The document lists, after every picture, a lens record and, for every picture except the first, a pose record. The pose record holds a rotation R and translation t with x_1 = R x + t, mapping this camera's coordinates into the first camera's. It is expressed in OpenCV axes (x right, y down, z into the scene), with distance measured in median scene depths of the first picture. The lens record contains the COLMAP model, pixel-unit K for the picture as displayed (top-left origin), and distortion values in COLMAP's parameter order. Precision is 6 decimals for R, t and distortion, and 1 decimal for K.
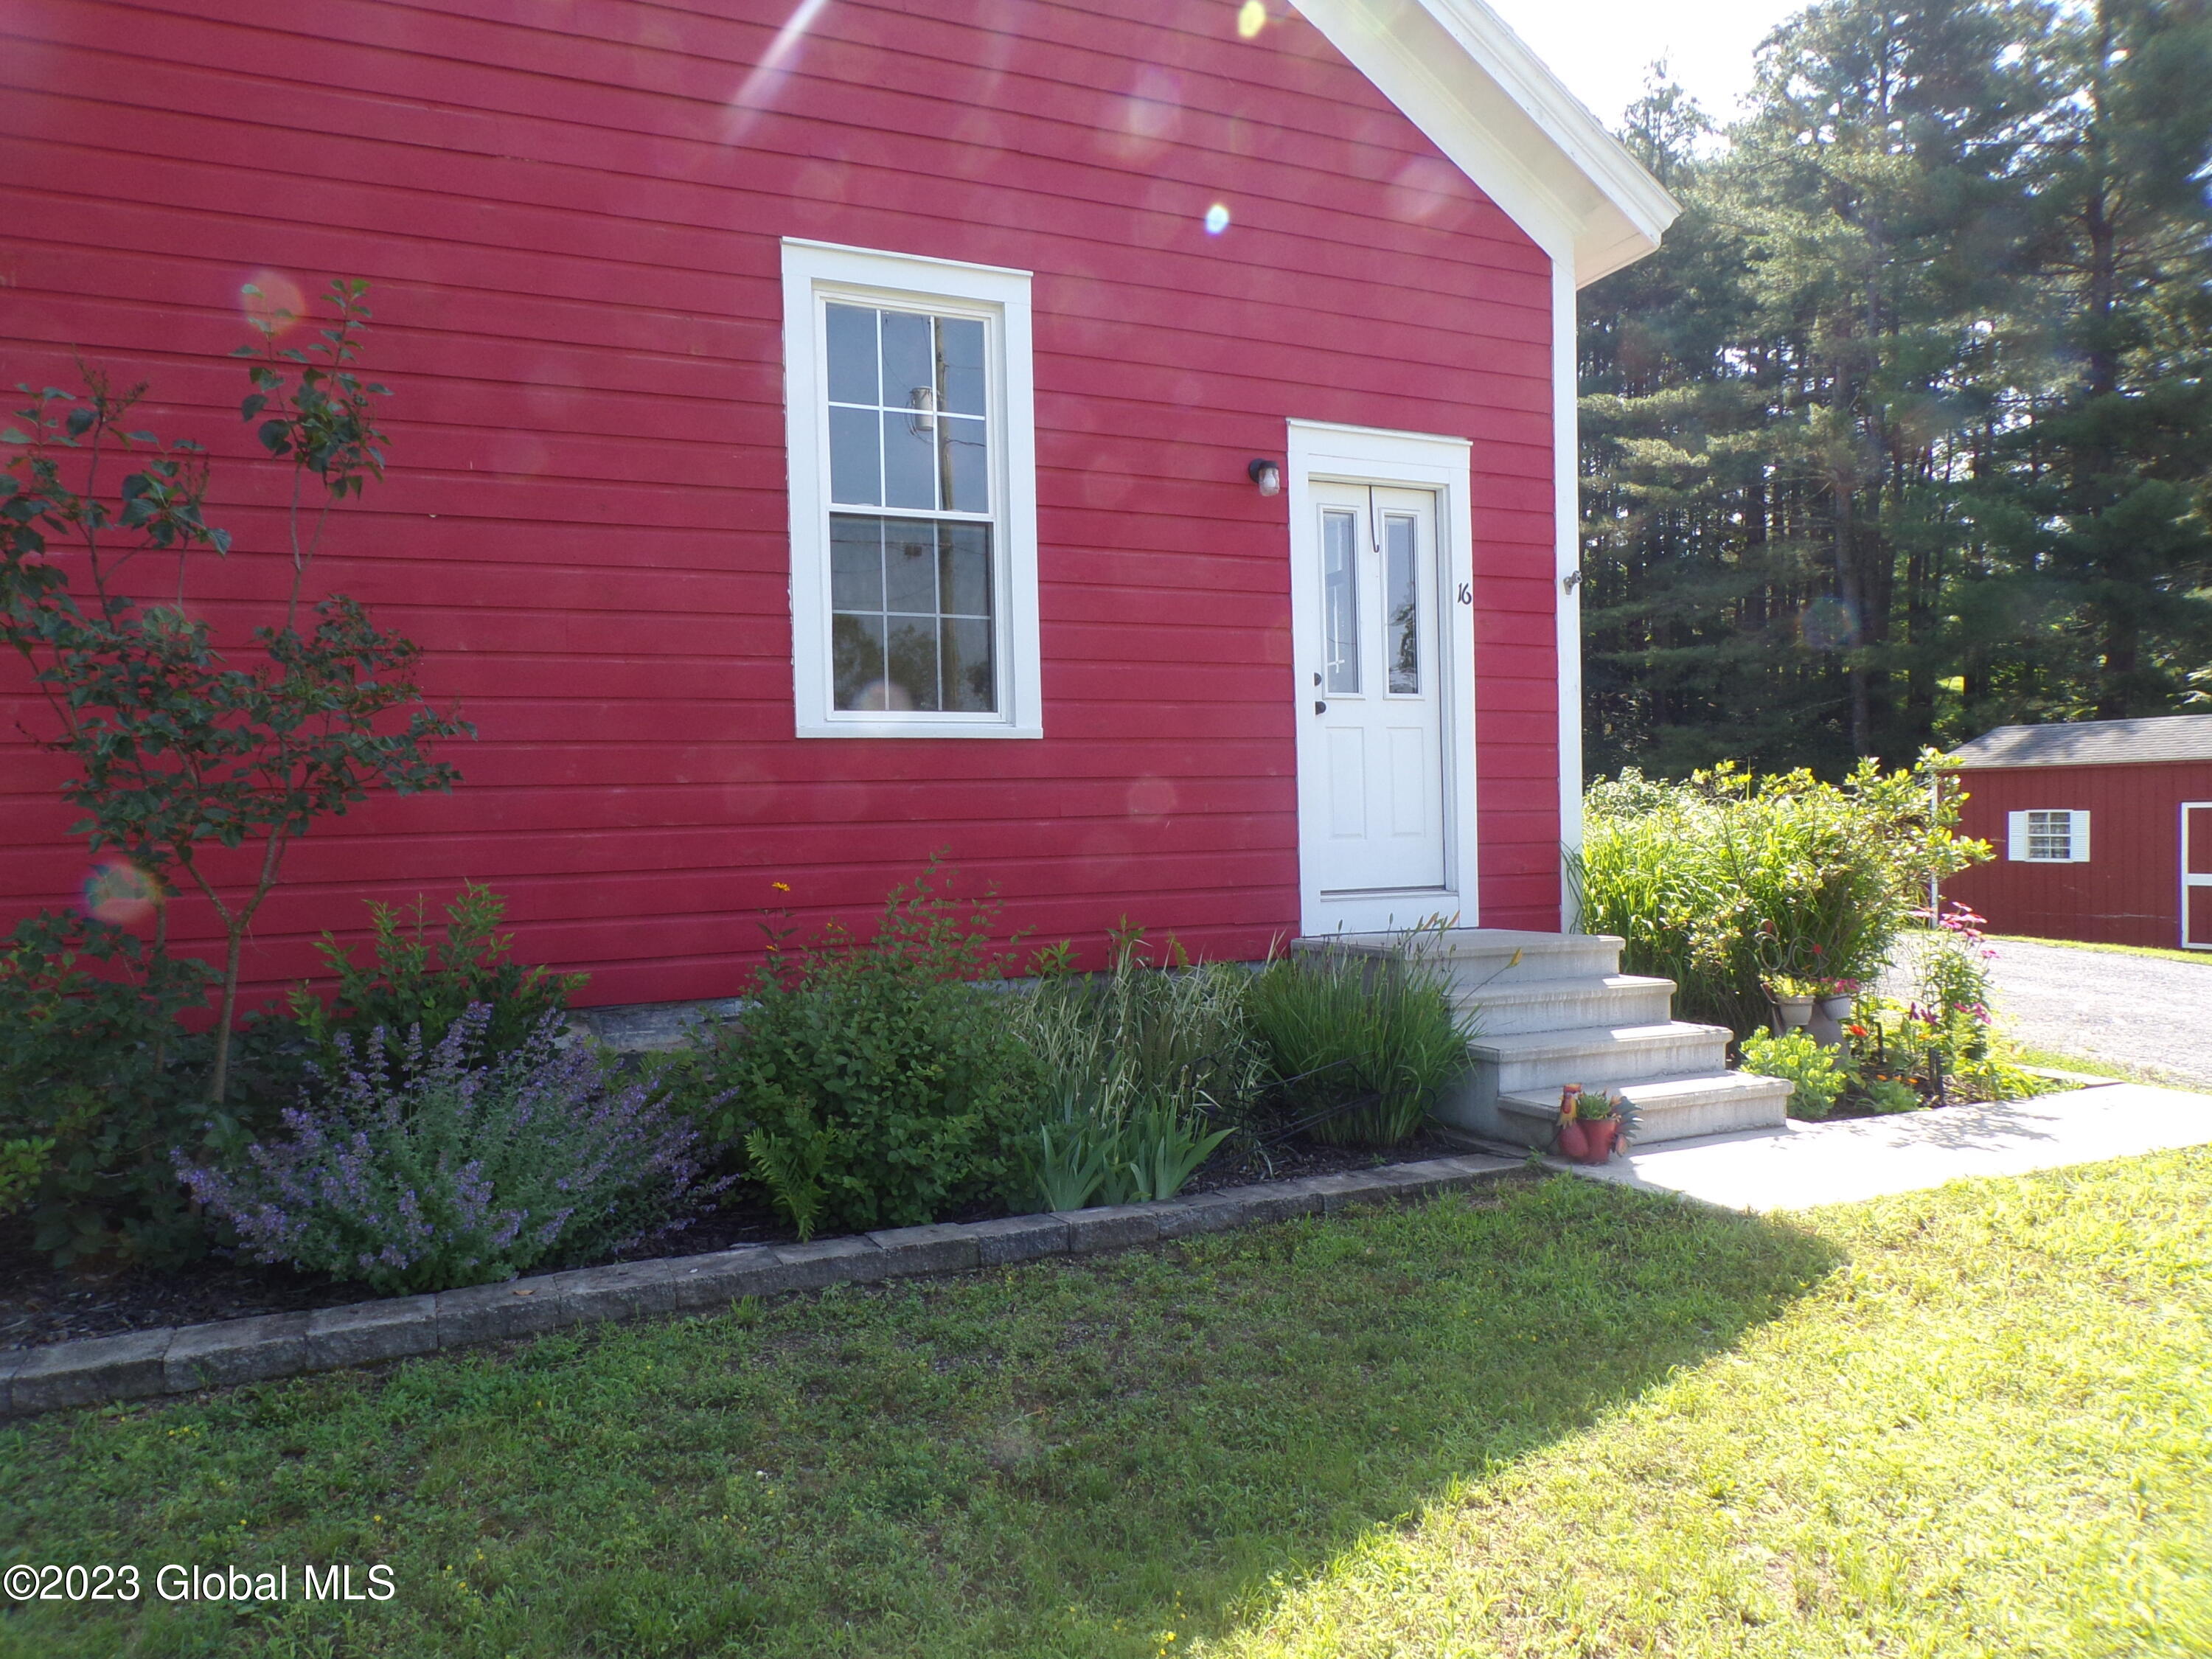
lens RADIAL K [[1489.7, 0, 1107.5], [0, 1489.7, 839.8], [0, 0, 1]] dist [-0.002973, 0.005941]
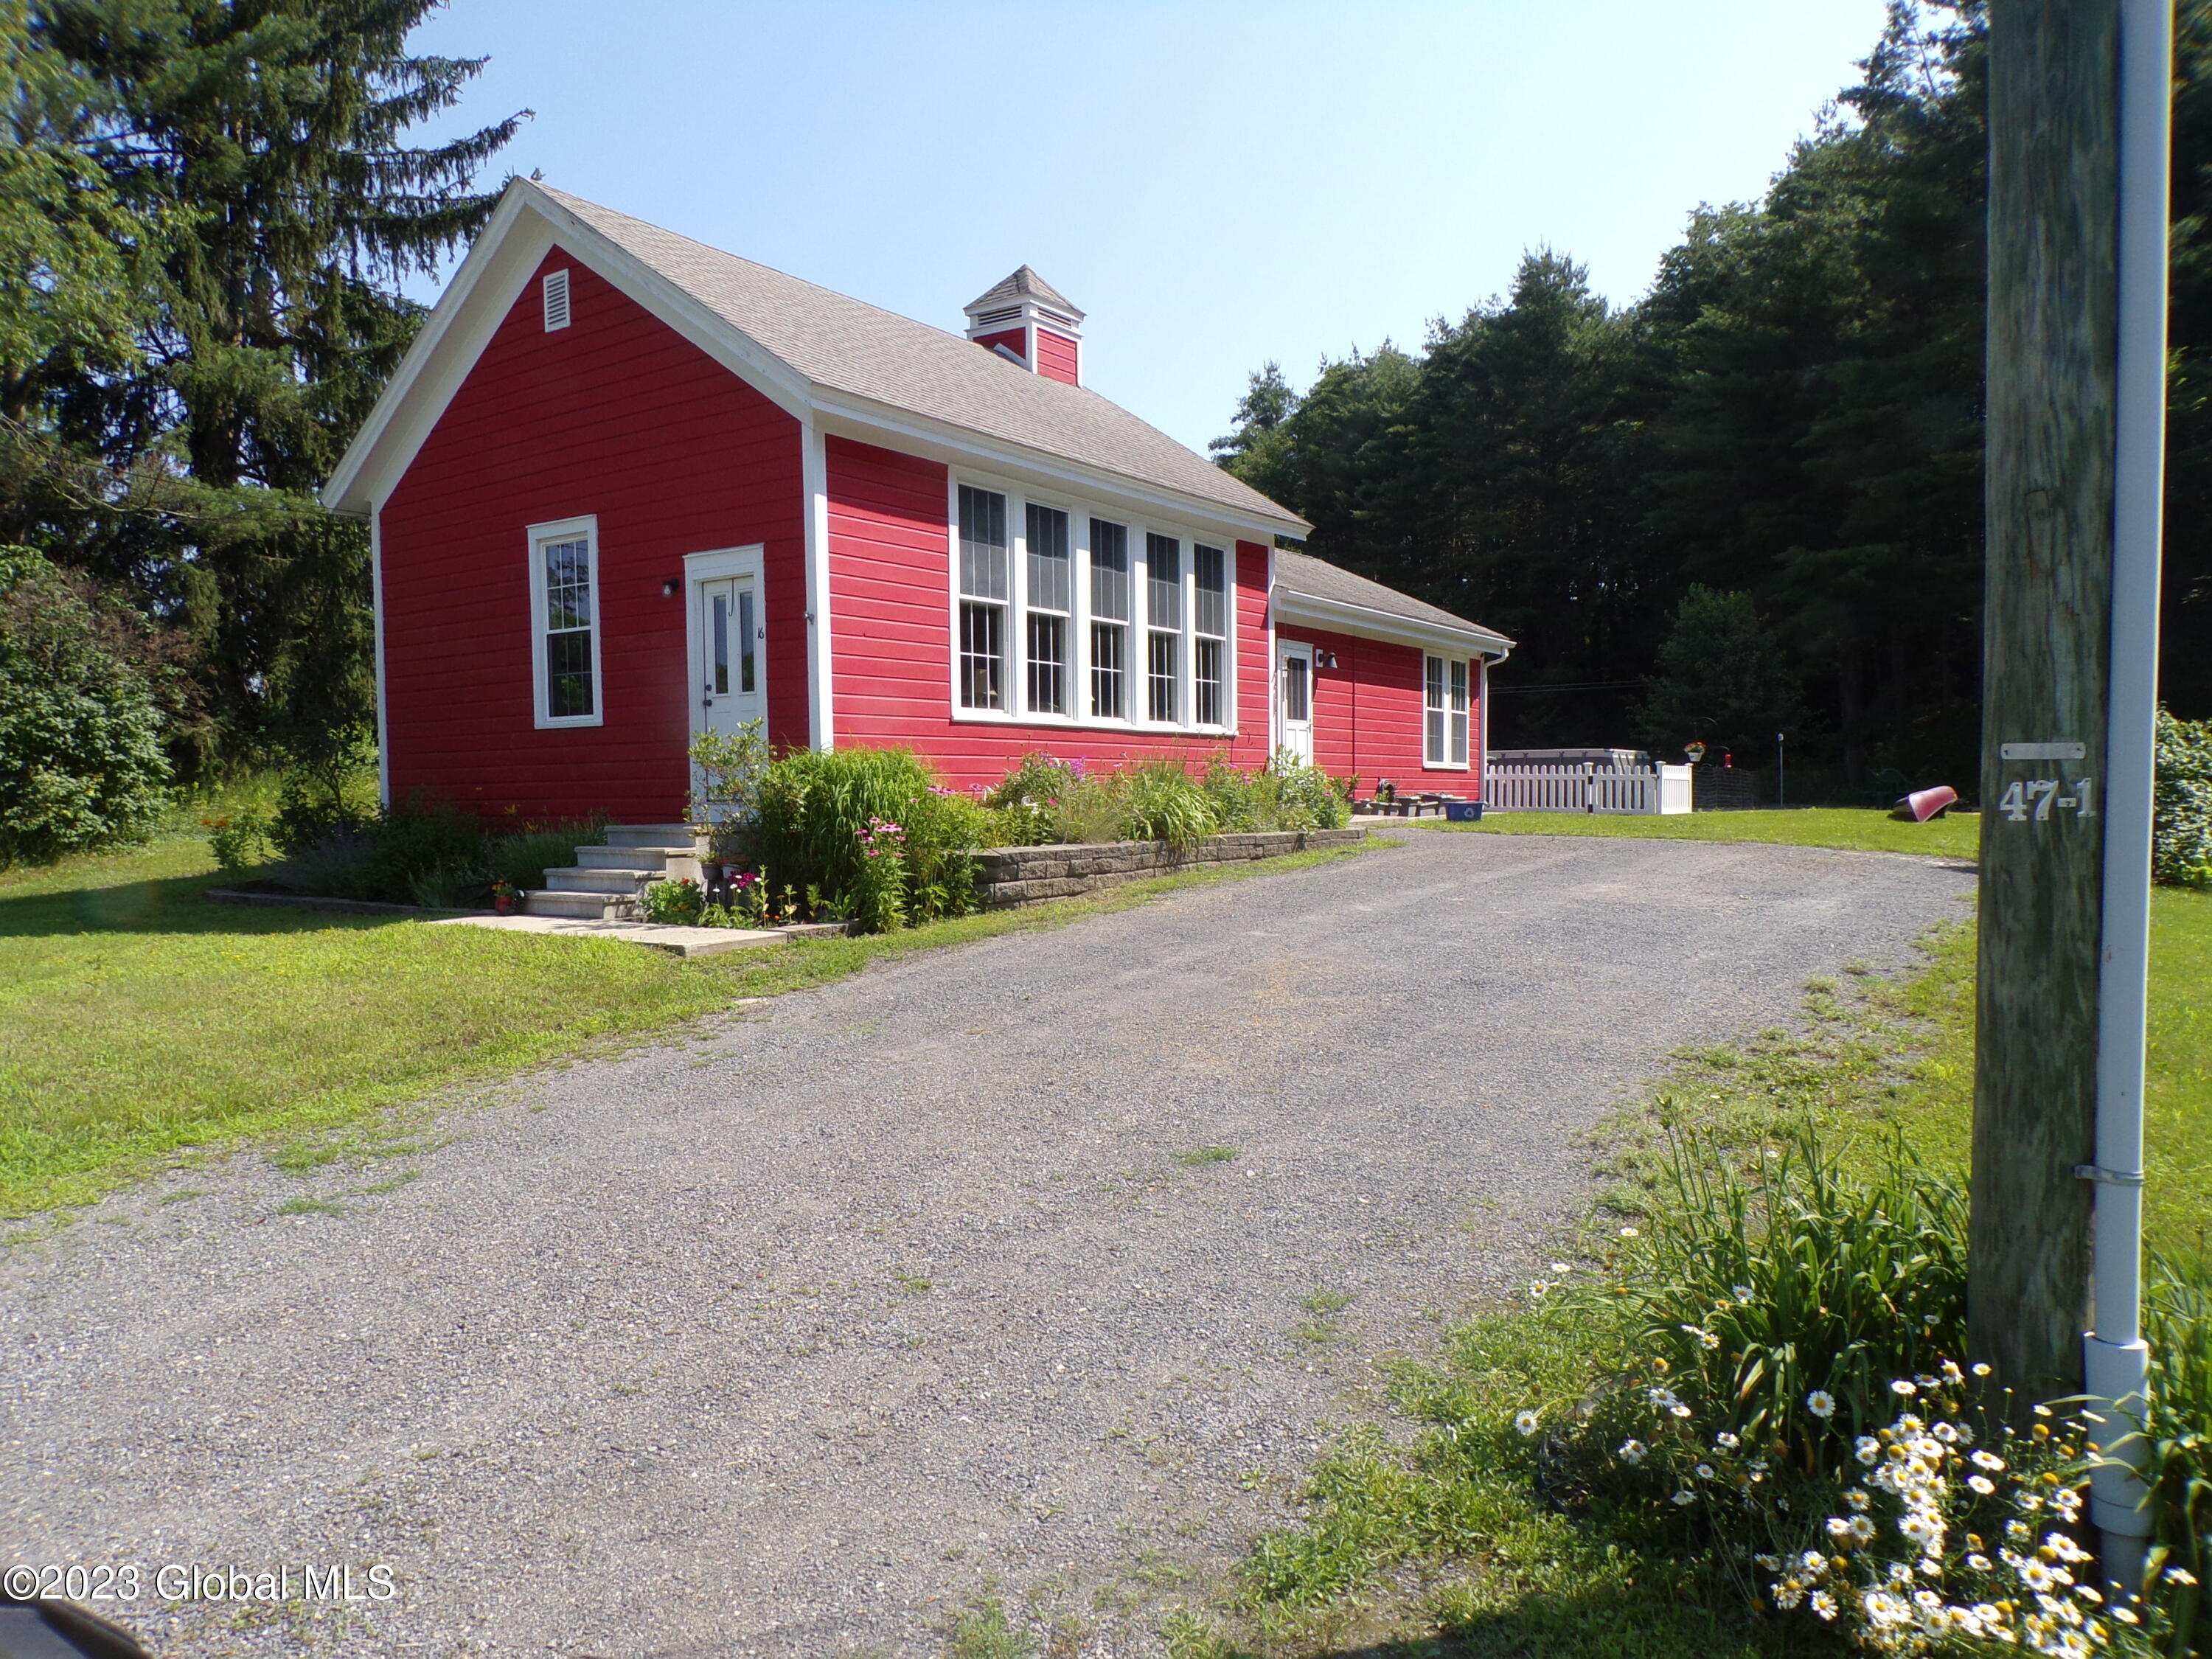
lens RADIAL K [[1490.0, 0, 1108.1], [0, 1490.0, 837.8], [0, 0, 1]] dist [-0.009422, 0.022834]
pose [[0.520566, 0.040045, -0.852882, 2.224130], [-0.010291, 0.999121, 0.040630, 0.000187], [0.853759, -0.012374, 0.520521, 0.494062]]
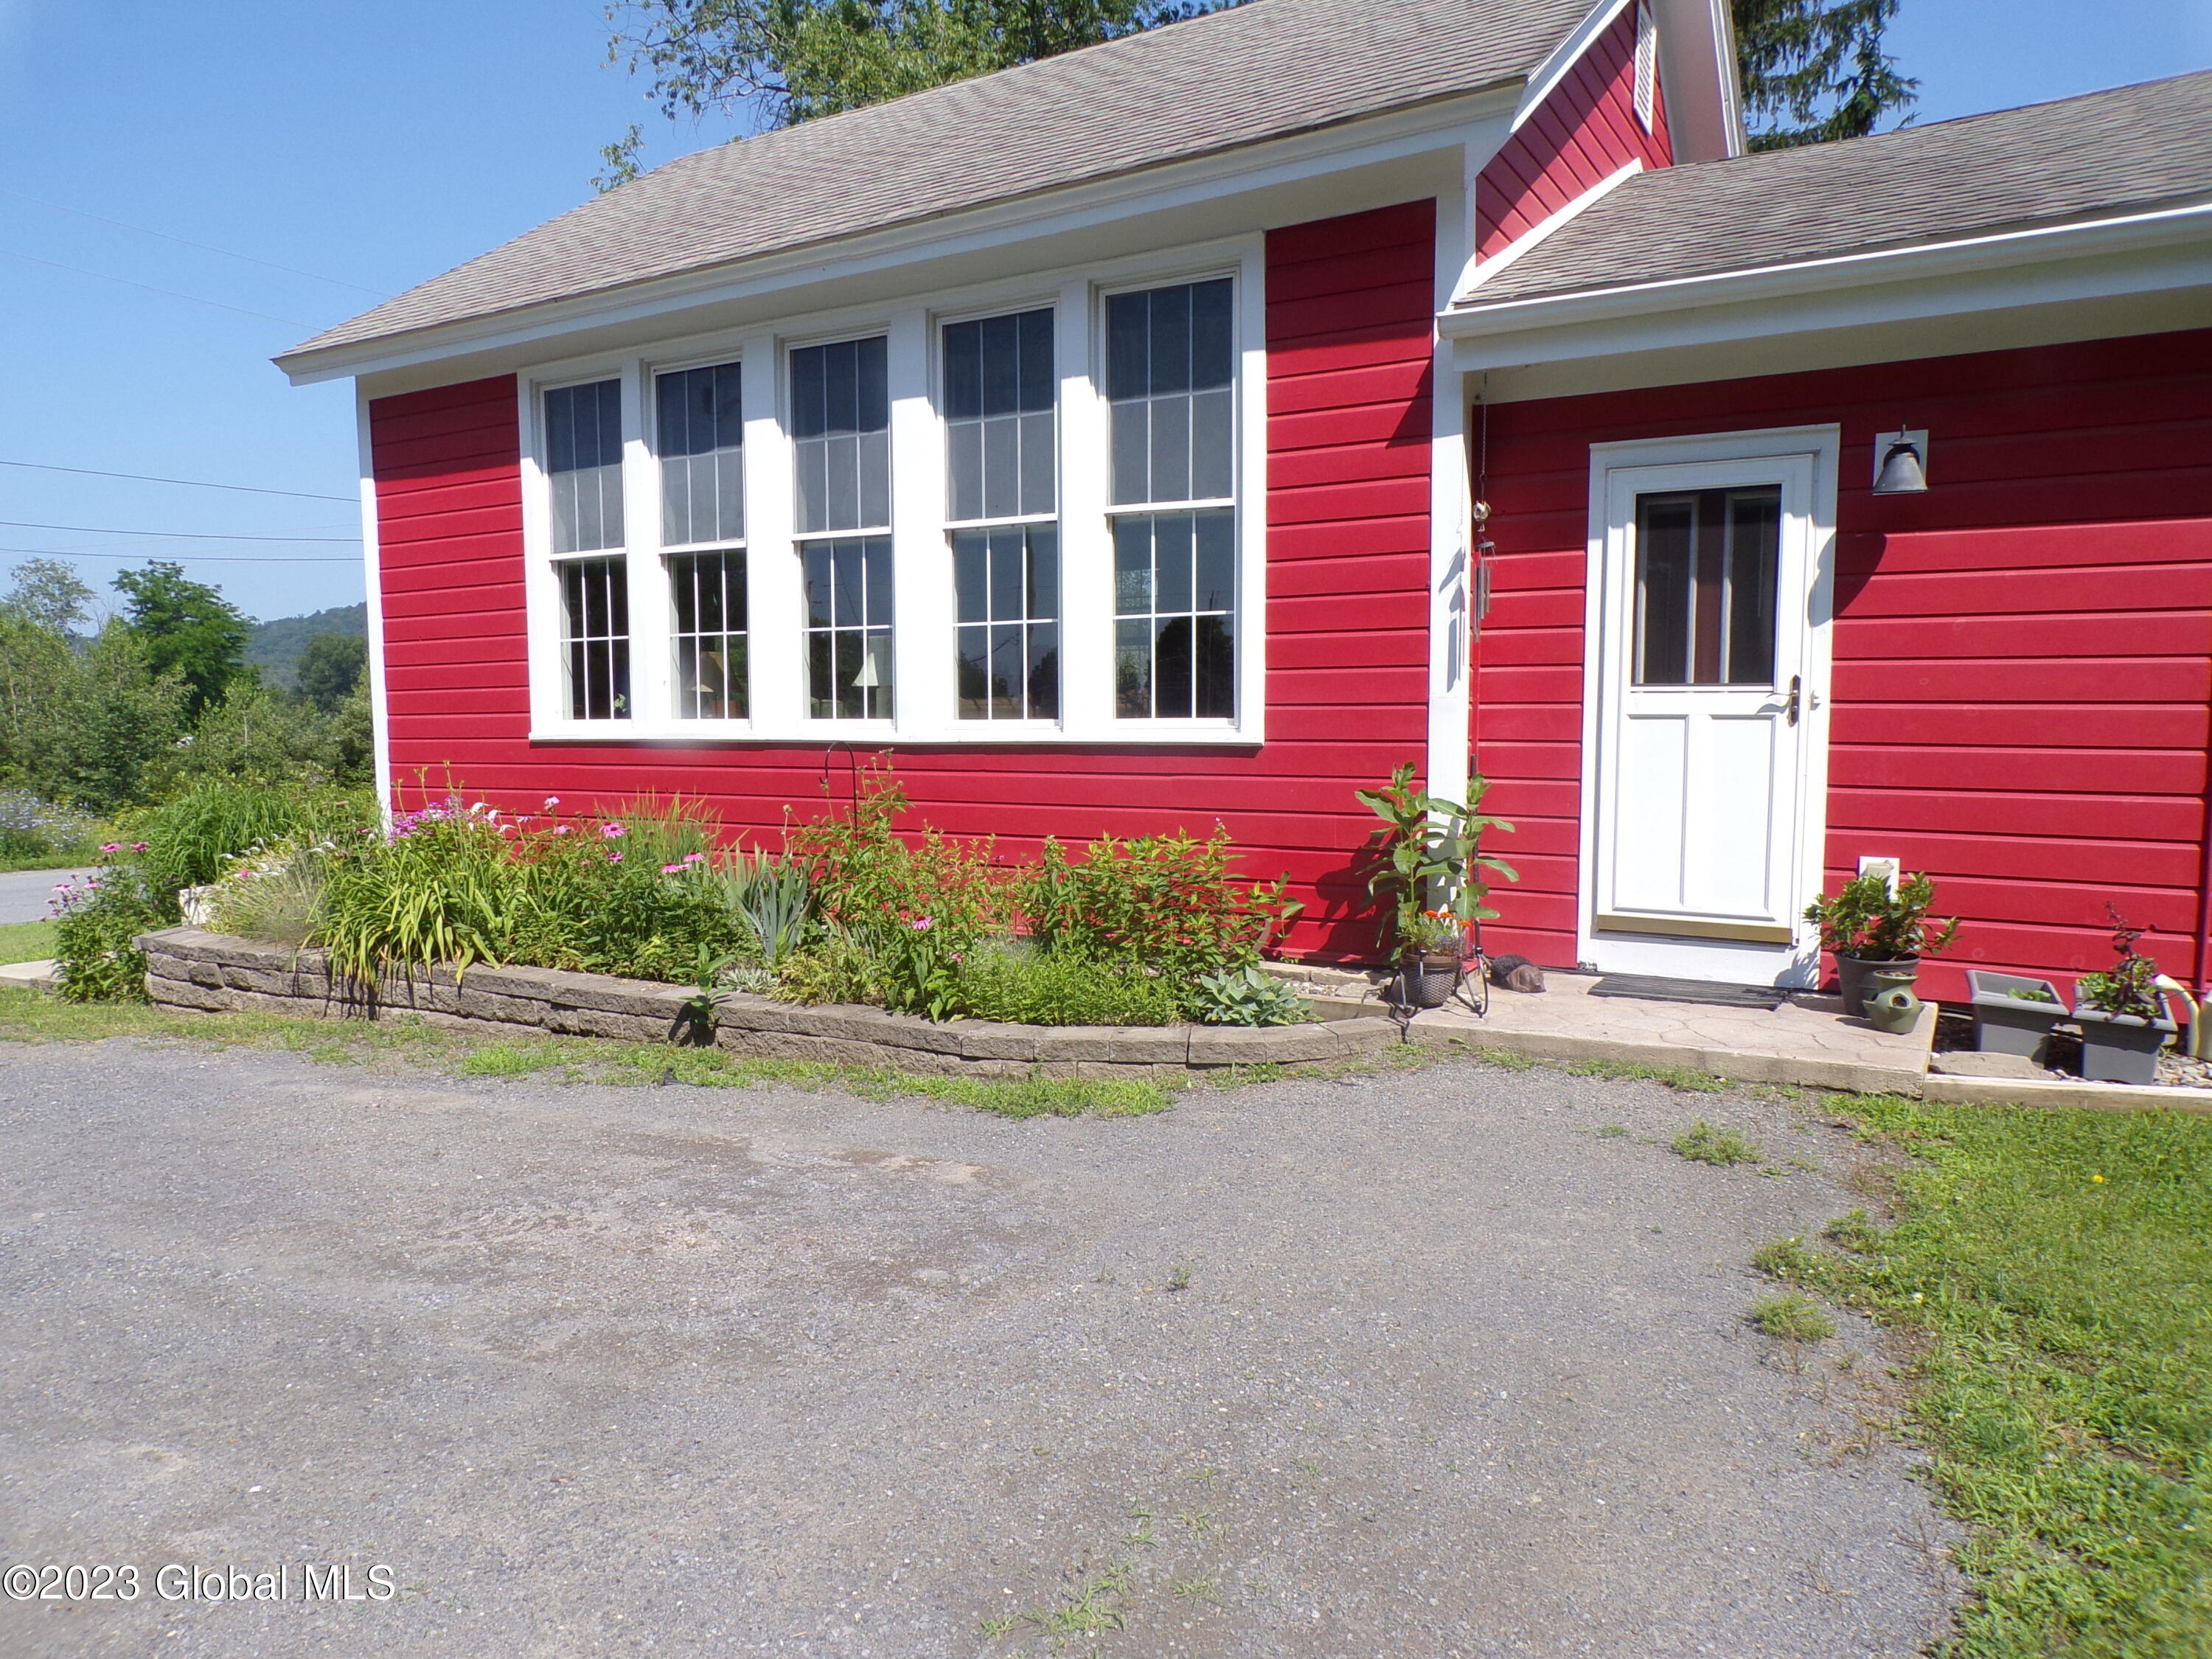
lens RADIAL K [[1489.7, 0, 1107.5], [0, 1489.7, 839.8], [0, 0, 1]] dist [-0.002973, 0.005941]
pose [[-0.808769, 0.062380, -0.584809, 0.691708], [0.006126, 0.995199, 0.097683, -0.118974], [0.588095, 0.075420, -0.805268, 2.983032]]
